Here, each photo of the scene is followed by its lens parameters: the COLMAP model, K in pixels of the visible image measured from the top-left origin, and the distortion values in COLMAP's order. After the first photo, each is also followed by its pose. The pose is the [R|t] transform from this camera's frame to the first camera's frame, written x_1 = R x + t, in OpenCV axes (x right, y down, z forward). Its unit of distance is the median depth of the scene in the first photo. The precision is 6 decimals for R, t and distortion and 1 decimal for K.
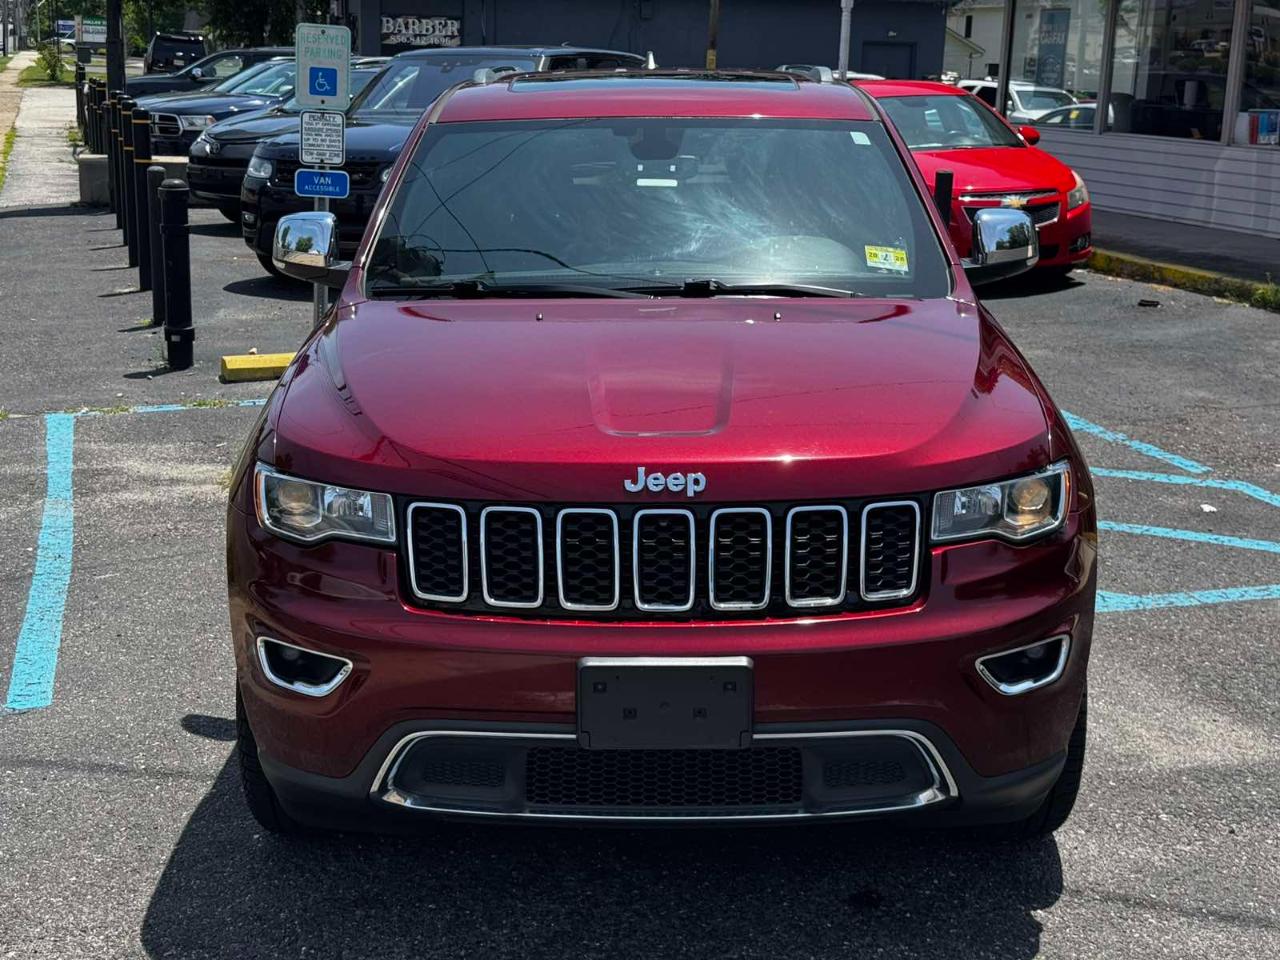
lens RADIAL K [[1775.2, 0, 647.7], [0, 1775.2, 472.6], [0, 0, 1]] dist [0.208401, -0.474419]
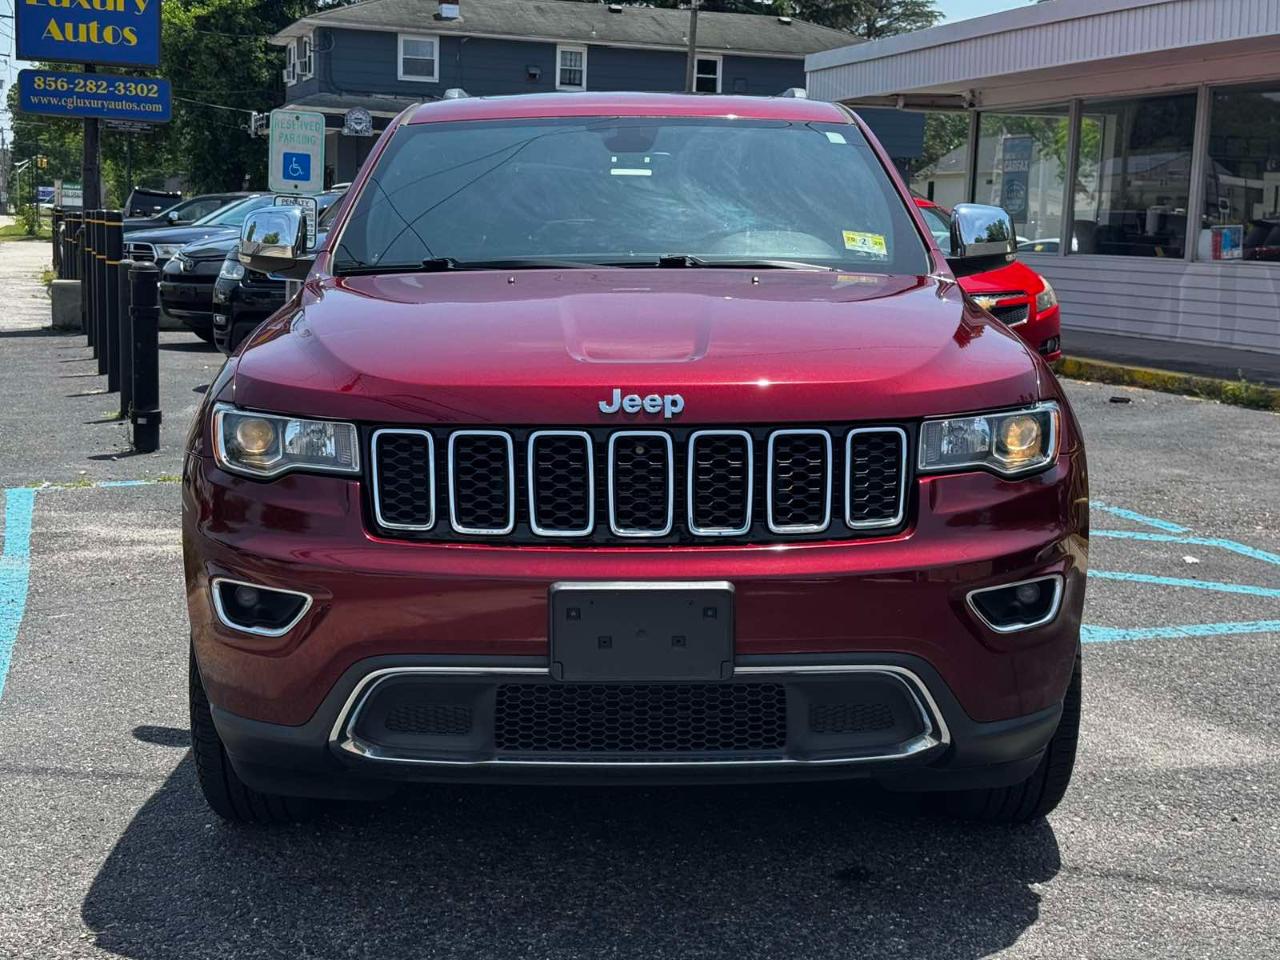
lens RADIAL K [[1769.5, 0, 648.0], [0, 1769.5, 476.0], [0, 0, 1]] dist [0.217743, -0.507303]
pose [[0.999868, -0.001208, 0.016172, -0.001814], [0.002661, 0.995928, -0.090115, 0.104704], [-0.015997, 0.090146, 0.995800, 0.040721]]
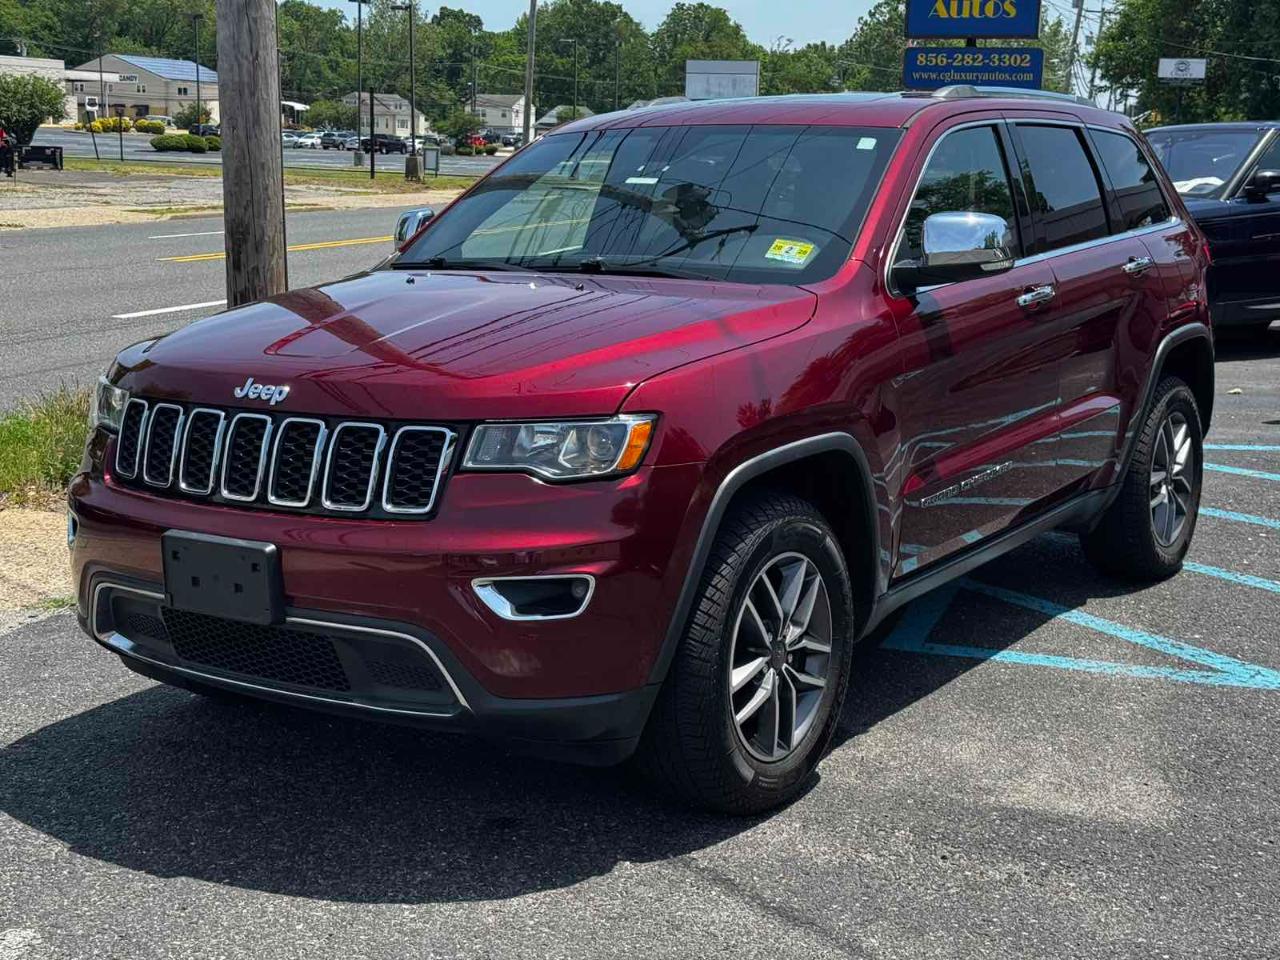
lens RADIAL K [[1769.5, 0, 648.0], [0, 1769.5, 476.0], [0, 0, 1]] dist [0.217743, -0.507303]
pose [[0.835495, 0.089605, -0.542143, 0.688147], [-0.124050, 0.991902, -0.027233, 0.048543], [0.535313, 0.090006, 0.839845, 0.129198]]
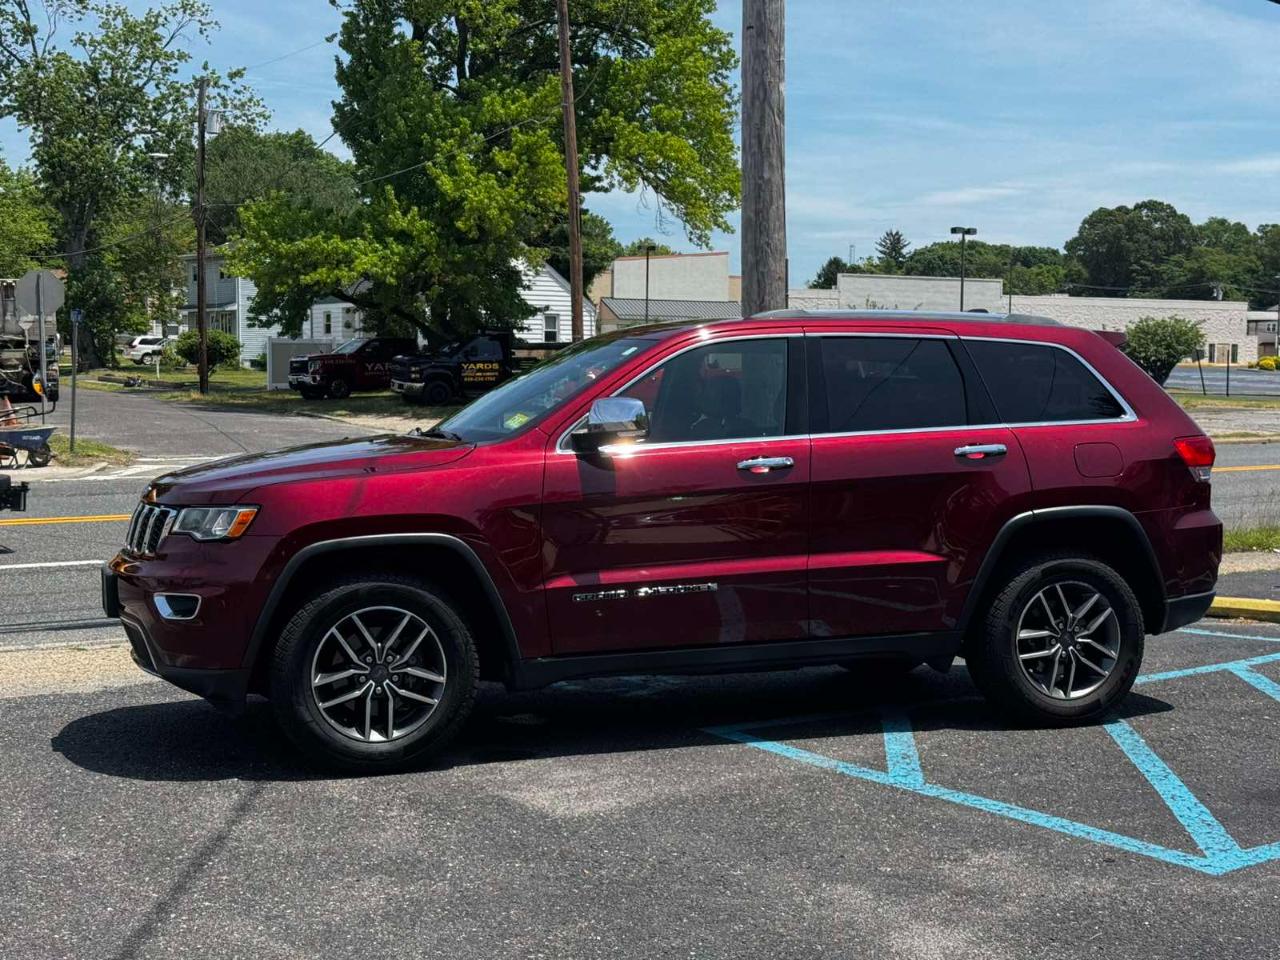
lens RADIAL K [[1767.5, 0, 640.0], [0, 1767.5, 480.0], [0, 0, 1]] dist [0.204522, -0.461064]
pose [[0.337753, 0.037593, -0.940484, 1.731109], [-0.218075, 0.975139, -0.039339, -0.039331], [0.915623, 0.218383, 0.337554, 0.659814]]
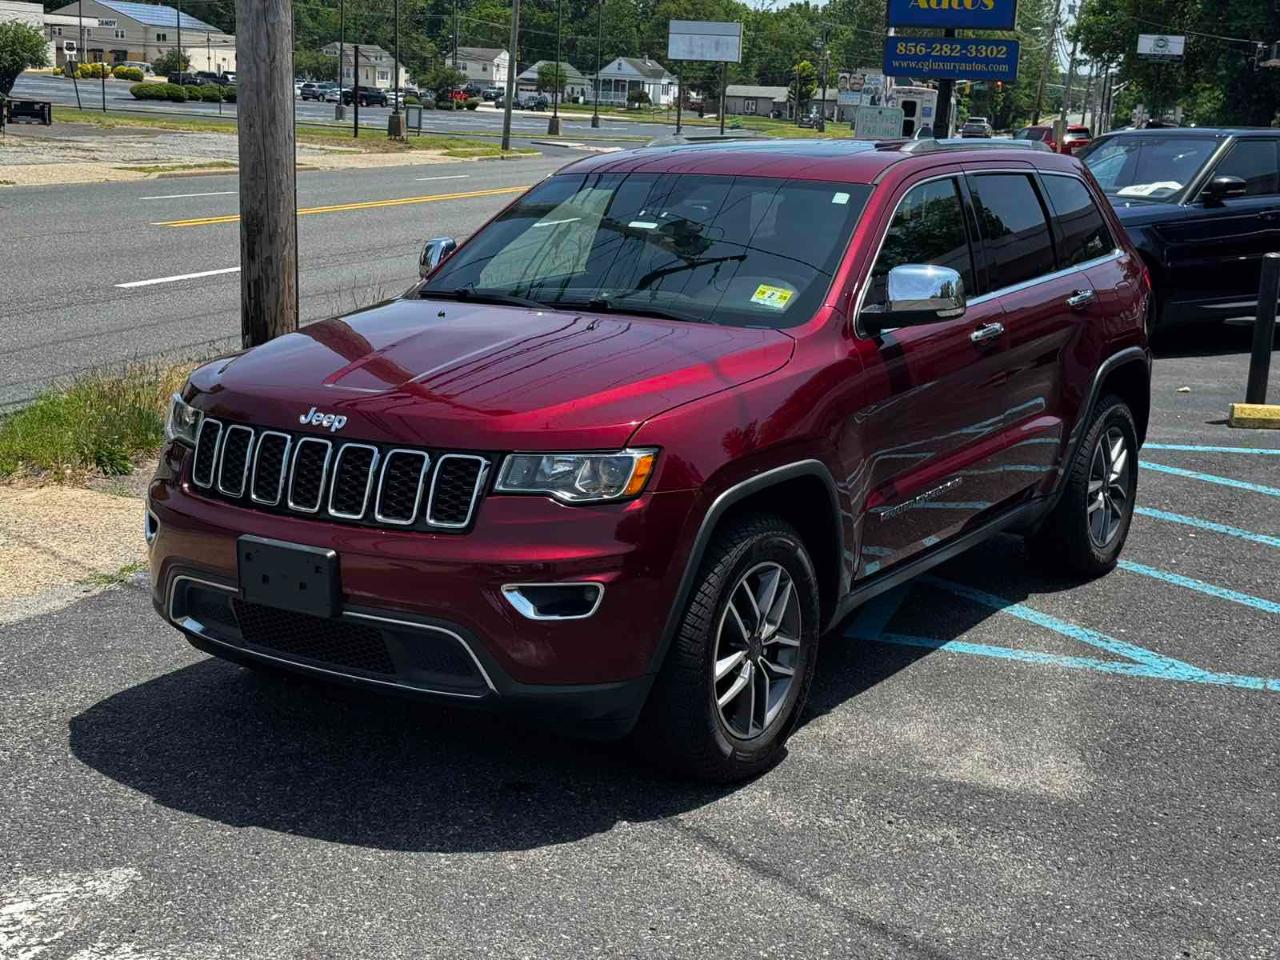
lens RADIAL K [[1767.5, 0, 640.0], [0, 1767.5, 480.0], [0, 0, 1]] dist [0.204522, -0.461064]
pose [[0.838904, 0.120360, -0.530805, 0.761238], [-0.143987, 0.989574, -0.003176, 0.016607], [0.524889, 0.079093, 0.847488, -0.024419]]
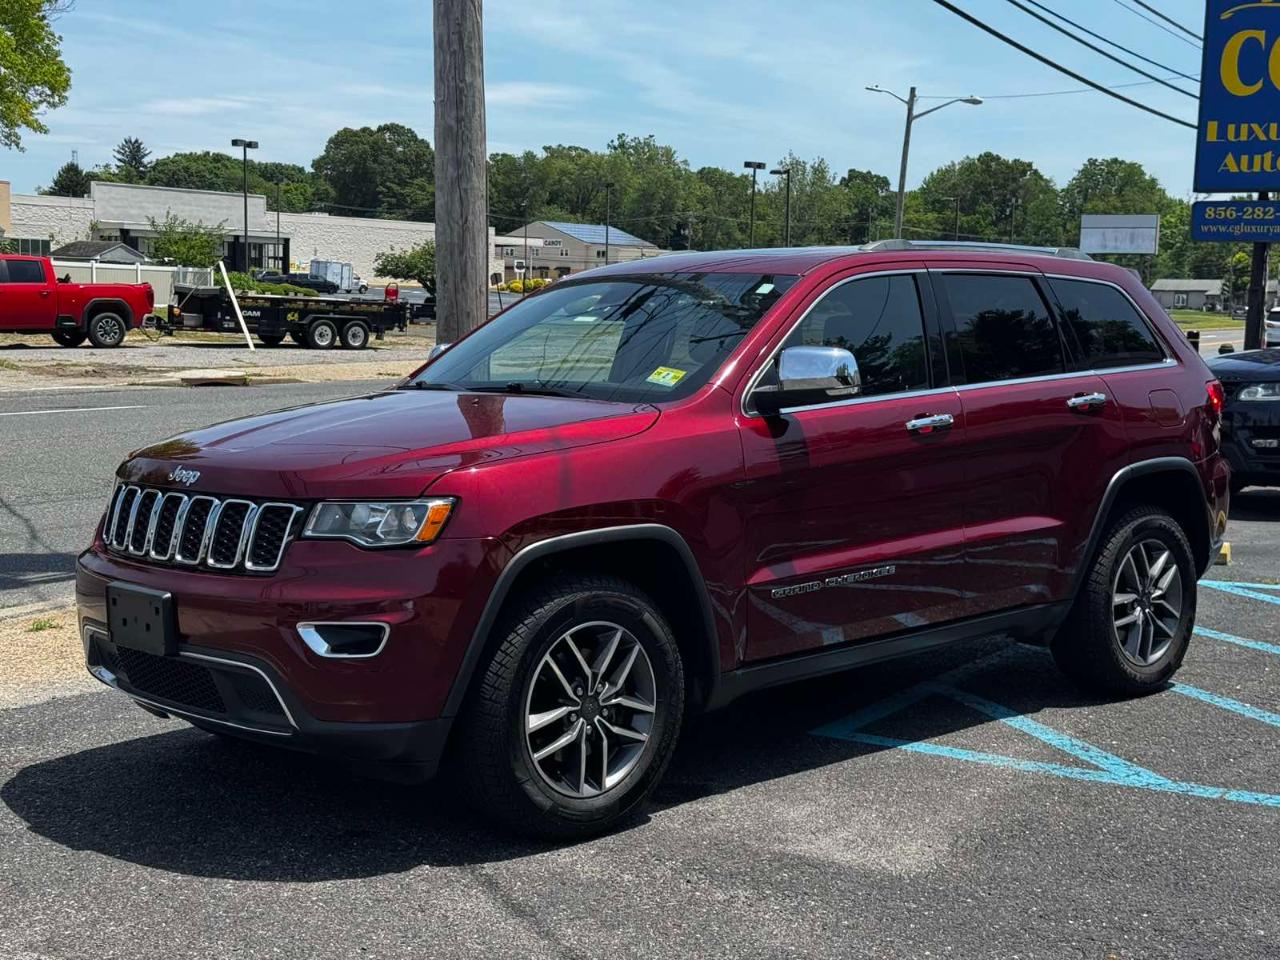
lens RADIAL K [[1767.5, 0, 640.0], [0, 1767.5, 480.0], [0, 0, 1]] dist [0.204522, -0.461064]
pose [[0.689366, 0.062599, -0.721703, 1.086825], [-0.168763, 0.982725, -0.075961, 0.046577], [0.704481, 0.174162, 0.688022, 0.192679]]
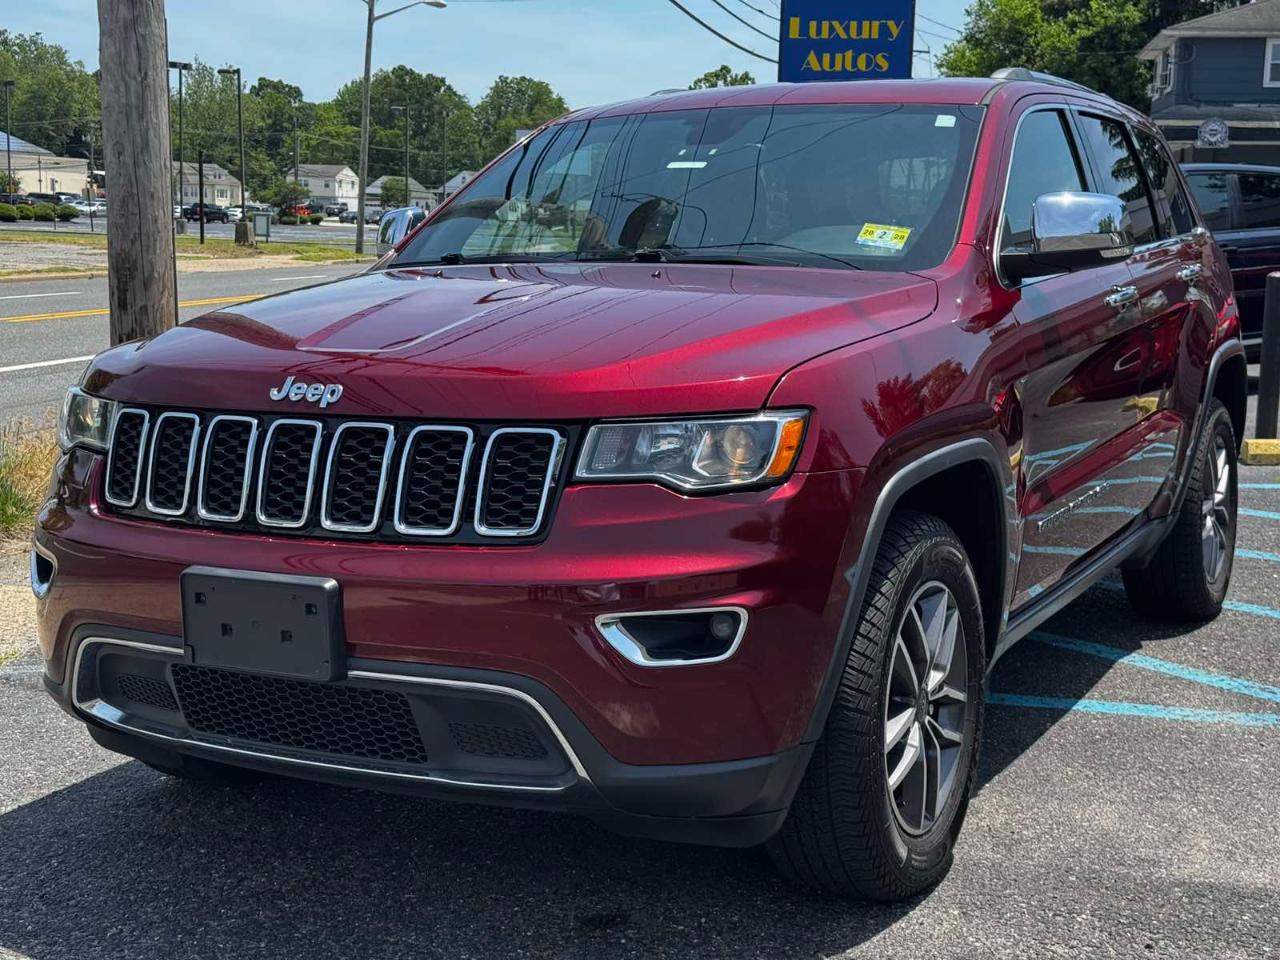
lens RADIAL K [[1775.2, 0, 647.7], [0, 1775.2, 472.6], [0, 0, 1]] dist [0.208401, -0.474419]
pose [[0.884688, 0.054565, -0.462980, 0.487043], [-0.102393, 0.991619, -0.078790, 0.082791], [0.454800, 0.117110, 0.882860, 0.205300]]
